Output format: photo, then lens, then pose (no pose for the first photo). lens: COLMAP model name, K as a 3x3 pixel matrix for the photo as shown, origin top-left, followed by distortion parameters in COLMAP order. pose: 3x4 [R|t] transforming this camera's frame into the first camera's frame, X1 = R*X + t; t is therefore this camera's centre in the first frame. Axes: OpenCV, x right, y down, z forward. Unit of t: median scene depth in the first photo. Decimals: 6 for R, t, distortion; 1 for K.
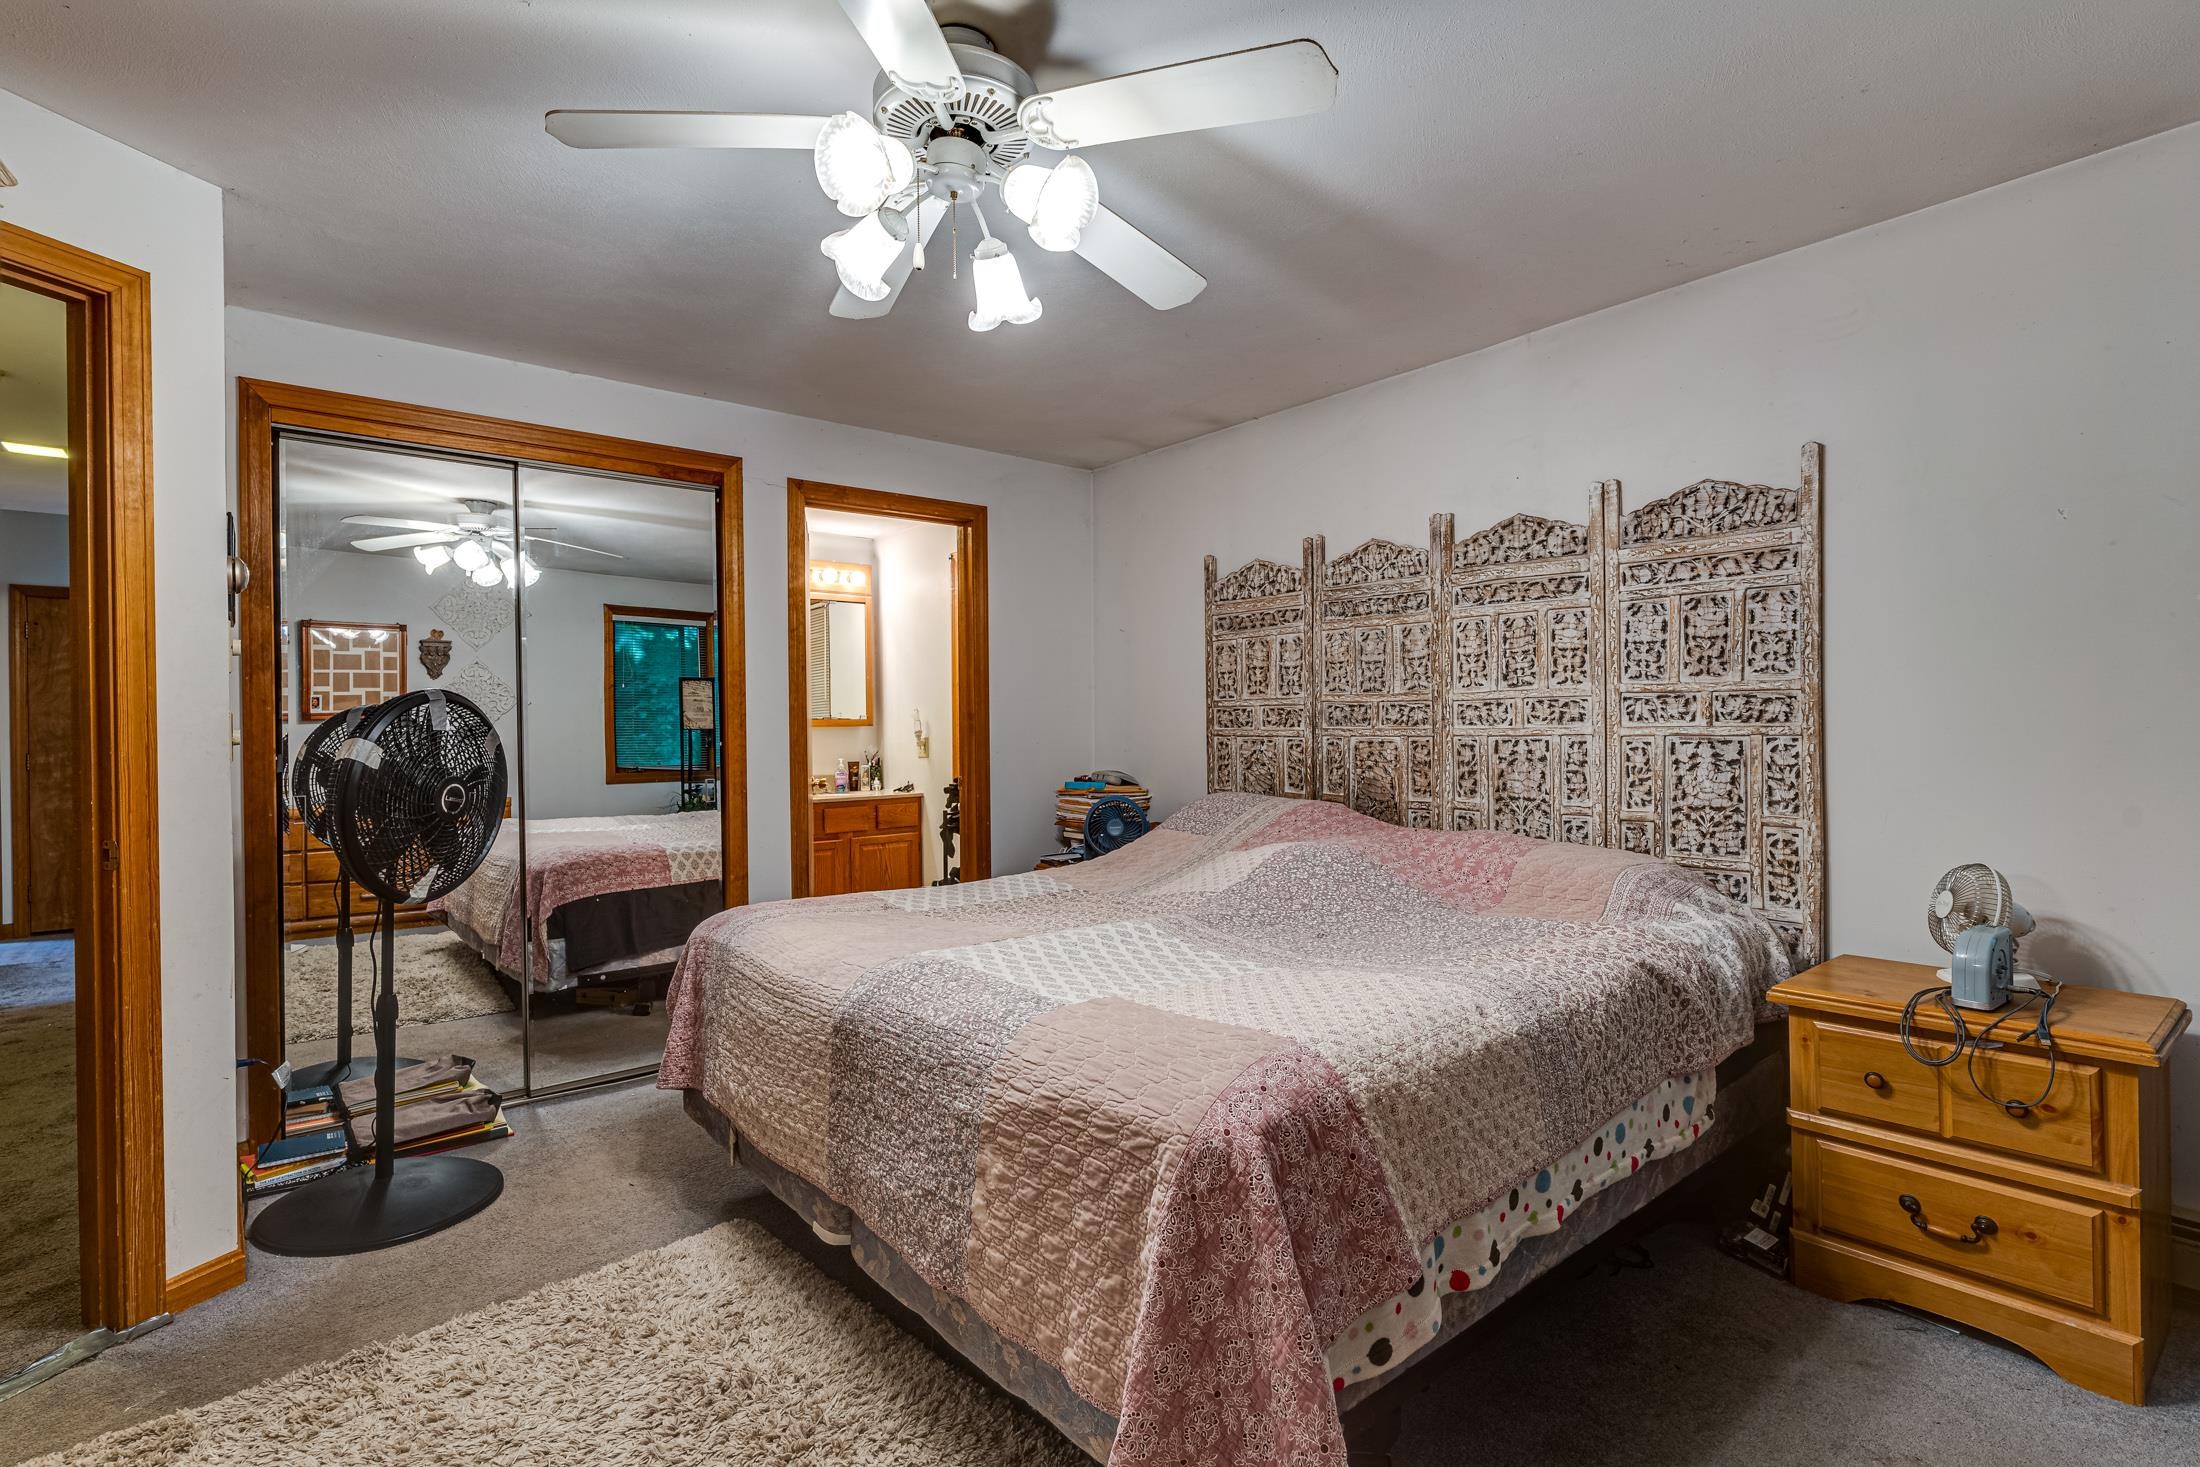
lens RADIAL K [[1048.4, 0, 1097.6], [0, 1048.4, 729.4], [0, 0, 1]] dist [0.002235, -0.000325]
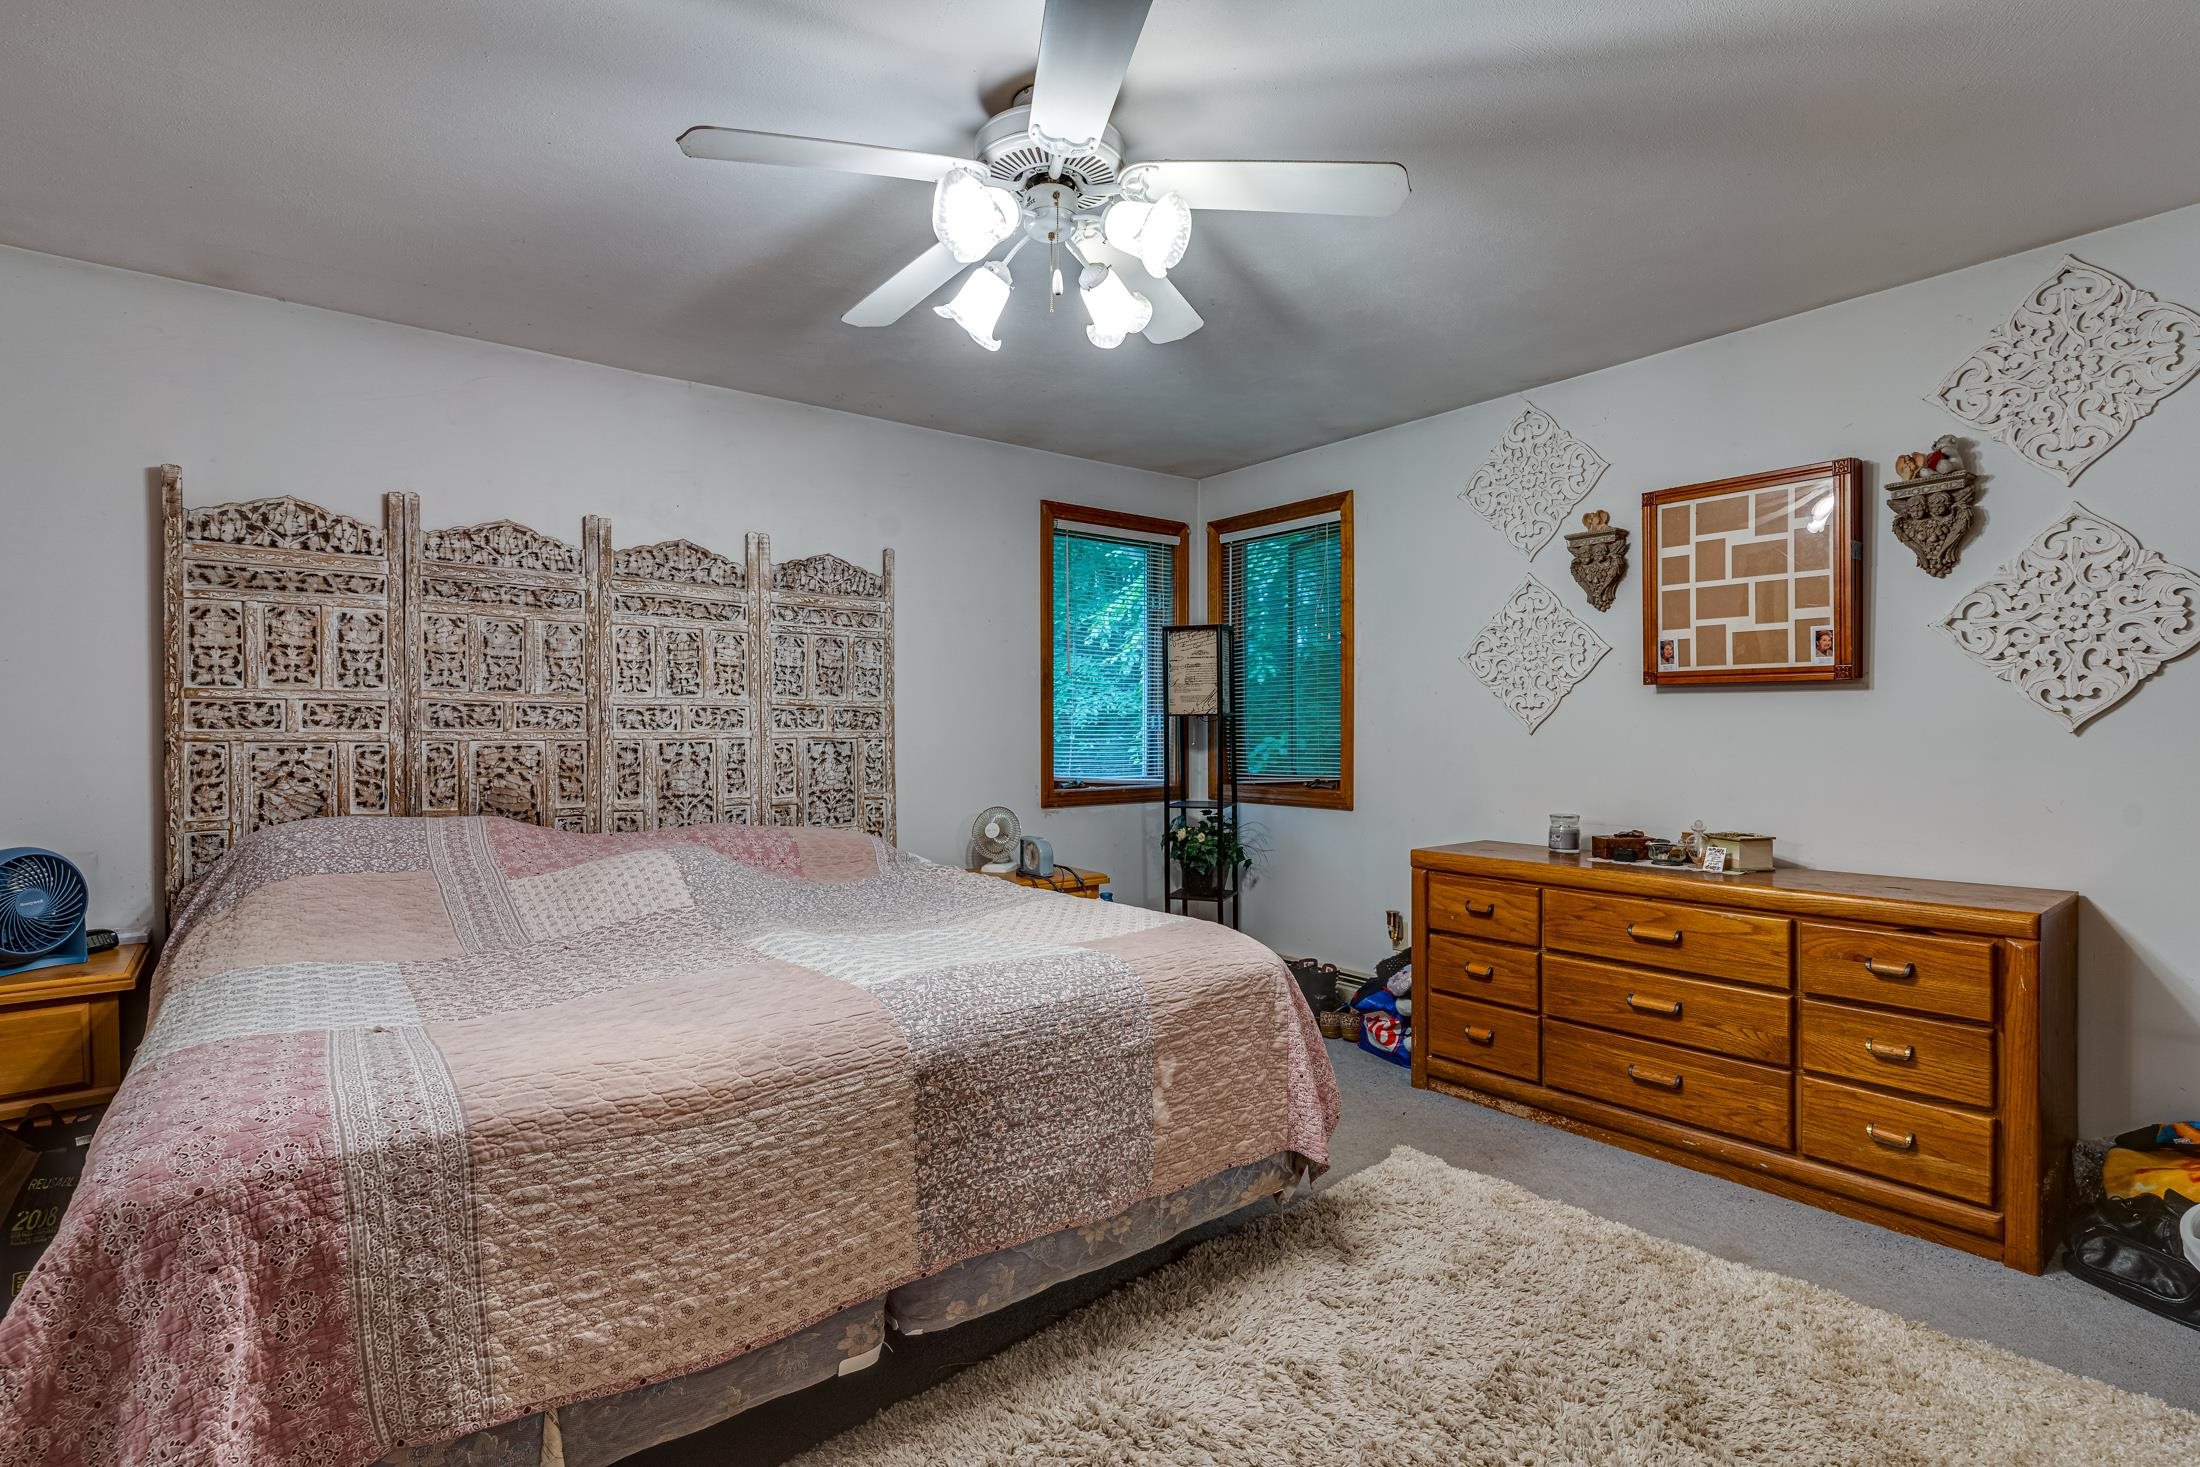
lens RADIAL K [[1048.4, 0, 1092.3], [0, 1048.4, 741.7], [0, 0, 1]] dist [0.002235, -0.000325]
pose [[0.030986, 0.001507, 0.999519, -0.673591], [0.002179, 0.999996, -0.001576, 0.011209], [-0.999517, 0.002226, 0.030982, 0.517237]]
